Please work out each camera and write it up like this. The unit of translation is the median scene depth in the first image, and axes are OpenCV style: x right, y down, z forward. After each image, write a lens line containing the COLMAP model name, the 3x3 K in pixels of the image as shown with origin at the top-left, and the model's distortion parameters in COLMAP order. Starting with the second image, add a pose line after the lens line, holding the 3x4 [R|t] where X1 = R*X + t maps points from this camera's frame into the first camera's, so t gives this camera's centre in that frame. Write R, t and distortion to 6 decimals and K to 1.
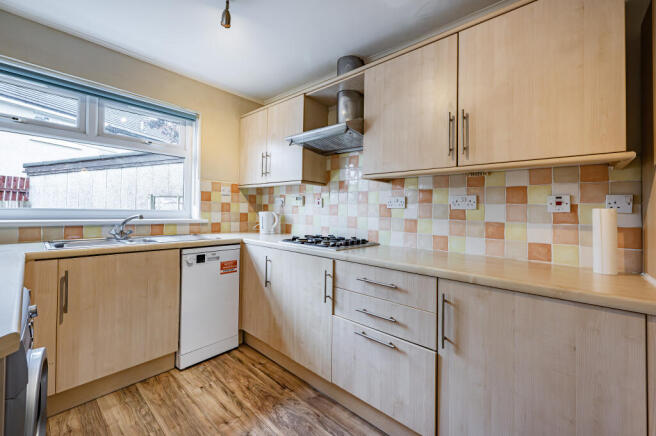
lens RADIAL K [[269.1, 0, 316.3], [0, 269.1, 197.0], [0, 0, 1]] dist [-0.000500, 0.000021]
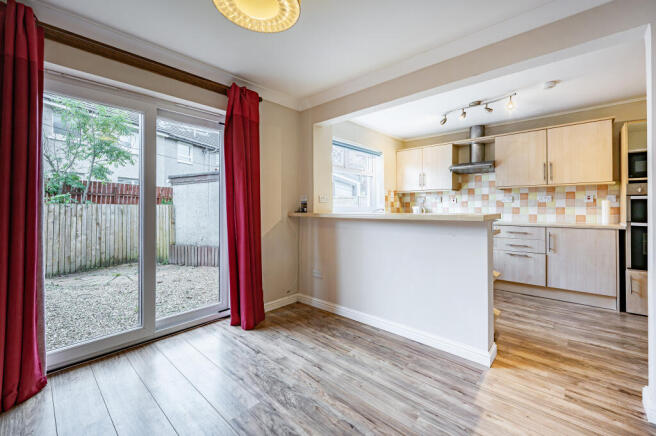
lens RADIAL K [[271.6, 0, 330.9], [0, 271.6, 201.4], [0, 0, 1]] dist [-0.001989, -0.000088]
pose [[0.999608, -0.025209, 0.012178, -1.309395], [0.024873, 0.999326, 0.026996, -0.067499], [-0.012850, -0.026682, 0.999561, -1.278871]]
